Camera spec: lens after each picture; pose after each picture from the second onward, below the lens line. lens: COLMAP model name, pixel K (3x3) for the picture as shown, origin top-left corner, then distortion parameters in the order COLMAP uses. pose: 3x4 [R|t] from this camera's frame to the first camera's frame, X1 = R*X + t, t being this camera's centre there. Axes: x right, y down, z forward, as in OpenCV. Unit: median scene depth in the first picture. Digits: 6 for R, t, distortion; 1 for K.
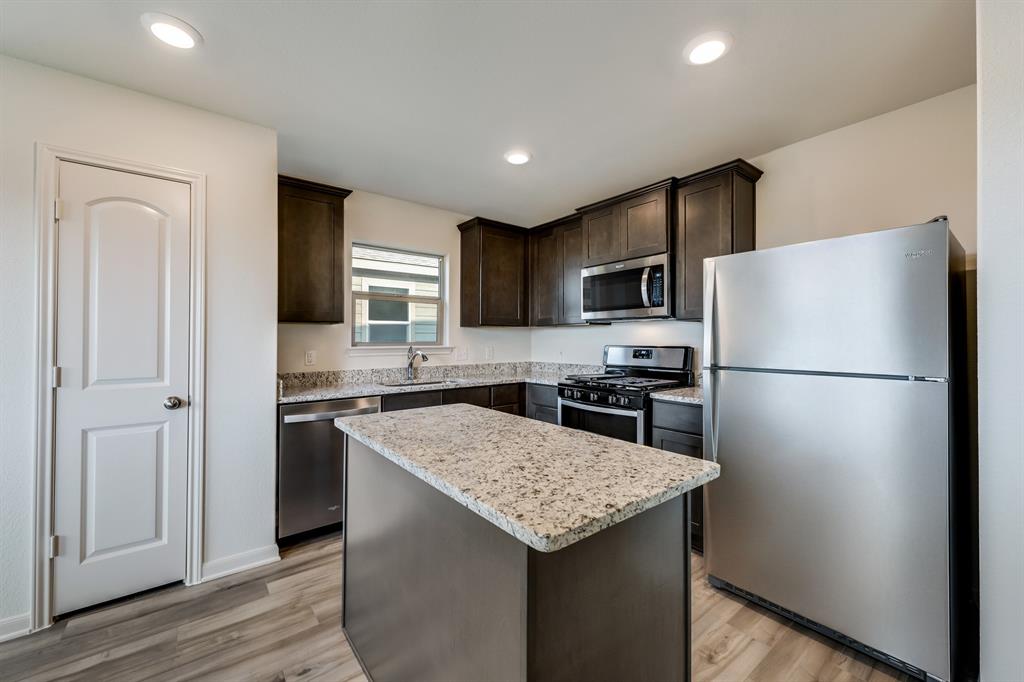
lens RADIAL K [[404.8, 0, 508.9], [0, 404.8, 335.7], [0, 0, 1]] dist [0.009381, -0.001844]
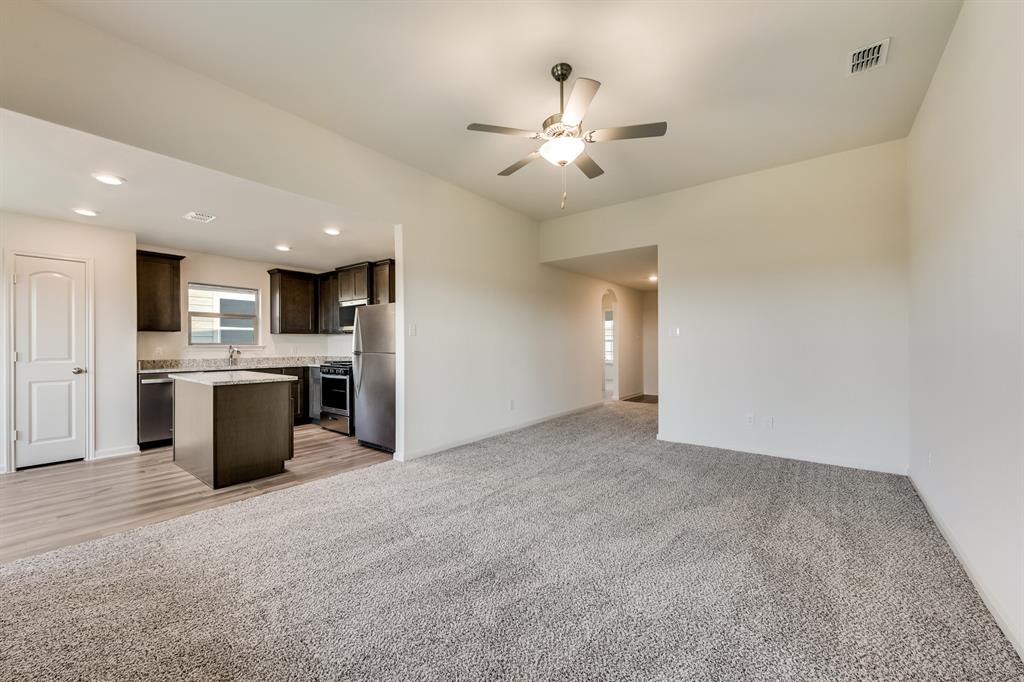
lens RADIAL K [[404.8, 0, 511.0], [0, 404.8, 348.0], [0, 0, 1]] dist [0.009381, -0.001844]
pose [[0.970408, -0.000570, 0.241471, 0.592940], [-0.003704, 0.999844, 0.017242, 0.005597], [-0.241443, -0.017627, 0.970255, -1.130540]]
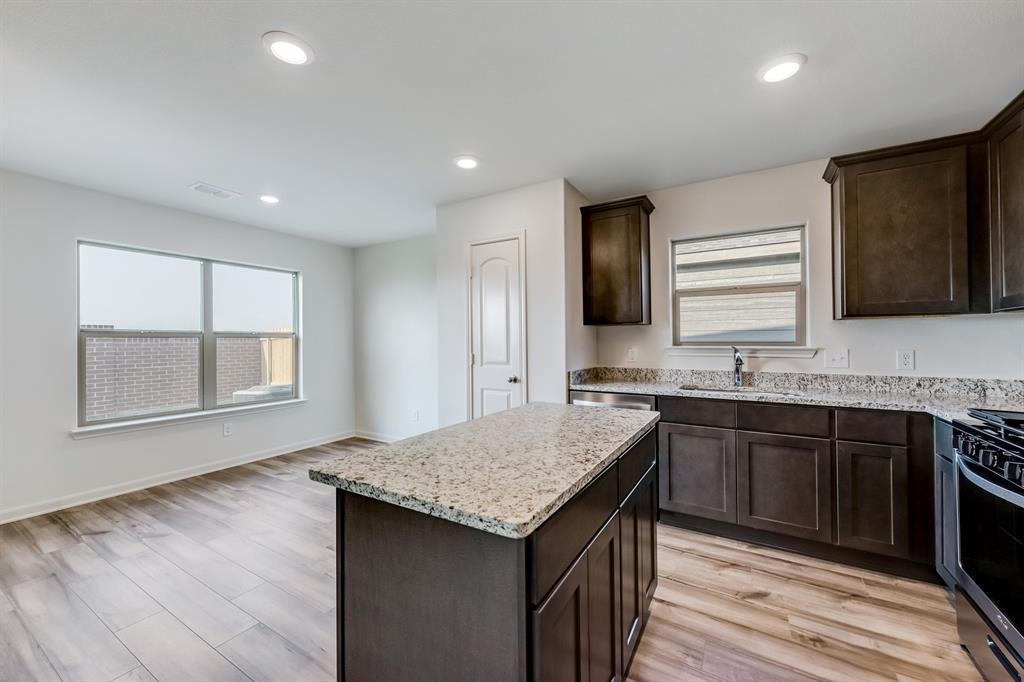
lens RADIAL K [[404.8, 0, 502.5], [0, 404.8, 340.9], [0, 0, 1]] dist [0.009381, -0.001844]
pose [[0.343675, 0.001755, -0.939087, 0.484823], [0.012940, 0.999894, 0.006604, 0.003647], [0.938999, -0.014421, 0.343616, 0.316306]]
